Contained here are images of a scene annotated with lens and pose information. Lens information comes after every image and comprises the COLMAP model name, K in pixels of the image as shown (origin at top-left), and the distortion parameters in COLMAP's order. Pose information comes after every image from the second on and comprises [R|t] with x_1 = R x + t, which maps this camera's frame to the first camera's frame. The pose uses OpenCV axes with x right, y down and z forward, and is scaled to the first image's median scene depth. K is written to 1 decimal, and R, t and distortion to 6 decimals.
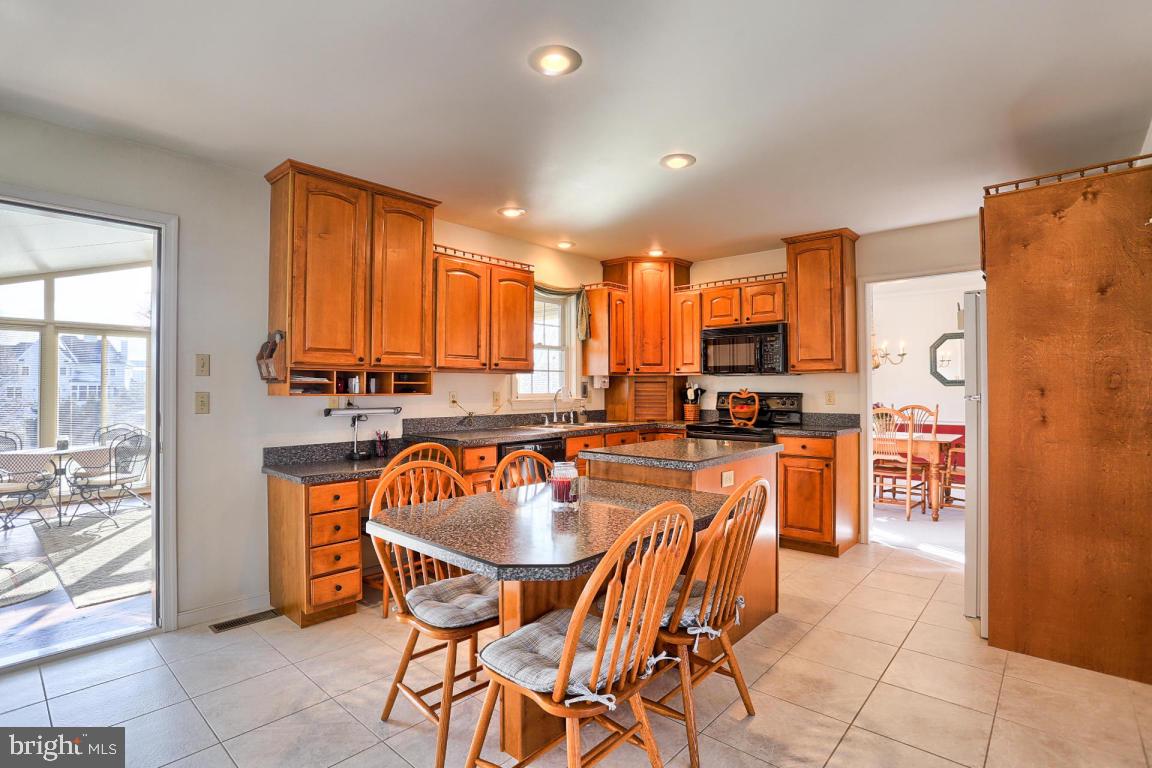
lens RADIAL K [[562.0, 0, 568.7], [0, 562.0, 382.3], [0, 0, 1]] dist [-0.057259, 0.017641]
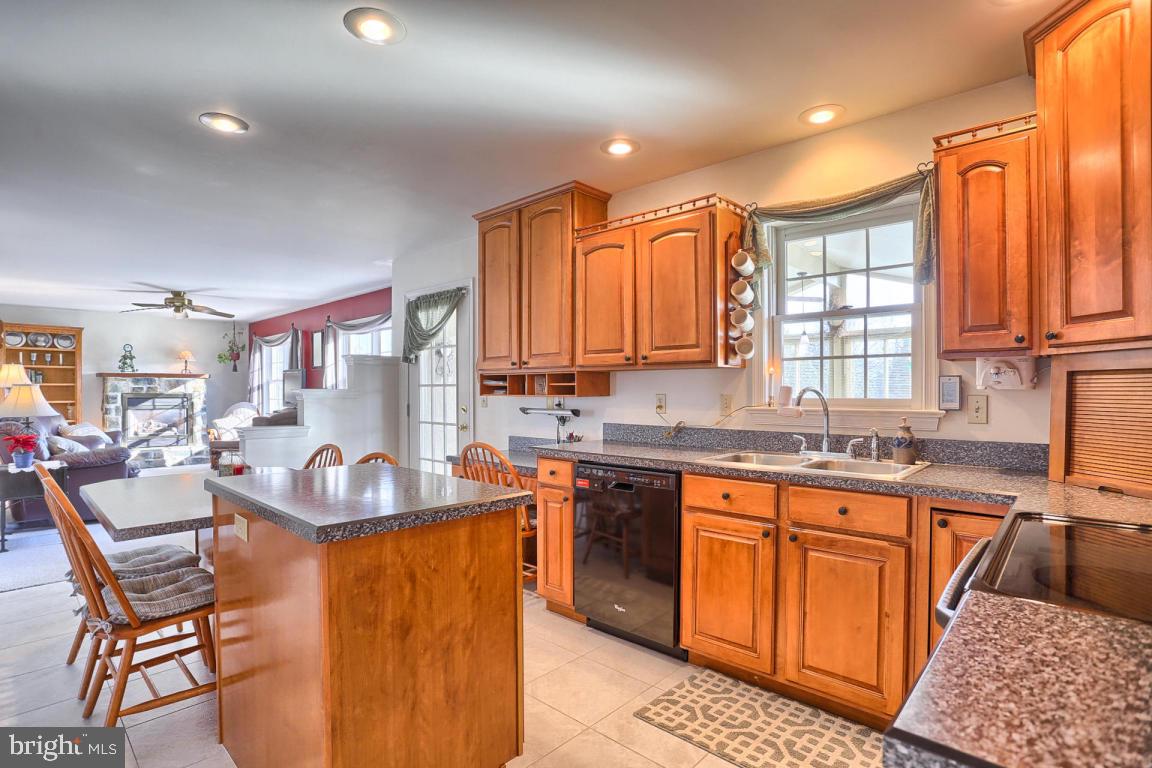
lens RADIAL K [[562.0, 0, 571.0], [0, 562.0, 392.2], [0, 0, 1]] dist [-0.057259, 0.017641]
pose [[-0.021239, 0.004832, -0.999763, 0.530460], [0.012321, 0.999914, 0.004571, 0.008006], [0.999699, -0.012221, -0.021296, 0.806449]]
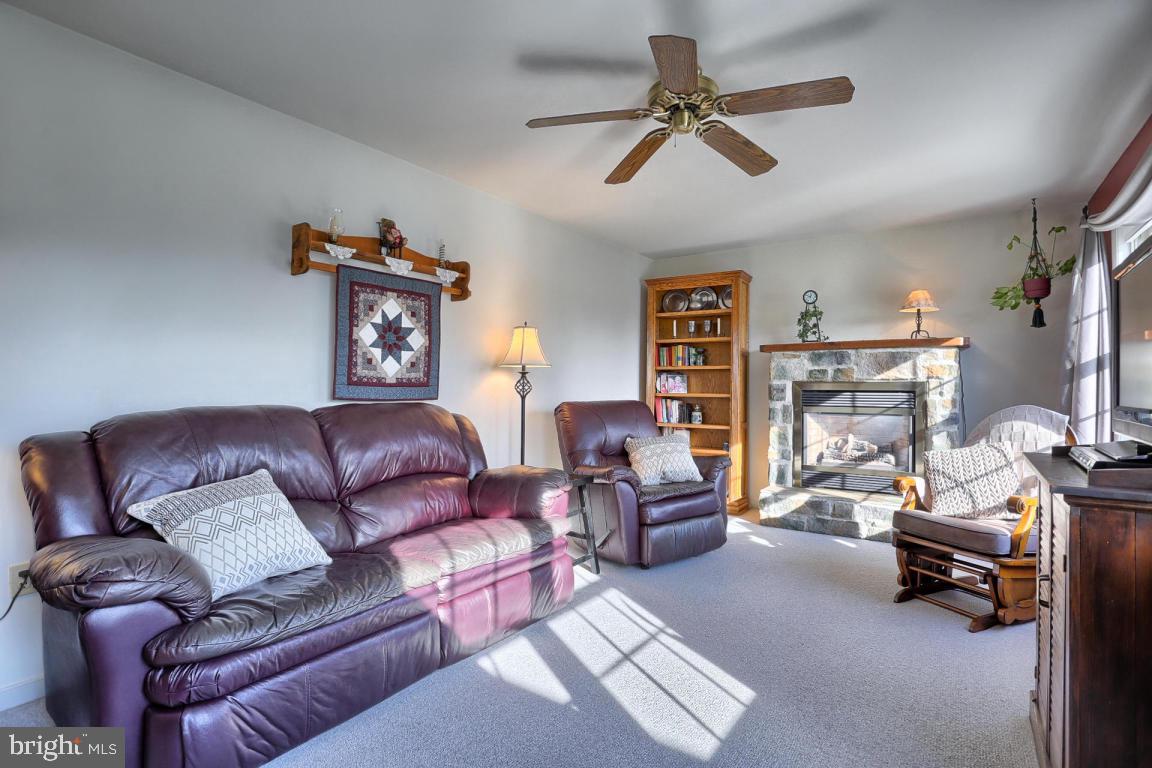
lens RADIAL K [[562.0, 0, 575.4], [0, 562.0, 383.5], [0, 0, 1]] dist [-0.057259, 0.017641]
pose [[-0.991712, -0.003796, -0.128424, -0.781850], [-0.001592, 0.999850, -0.017266, 0.023639], [0.128471, -0.016918, -0.991569, 0.187970]]
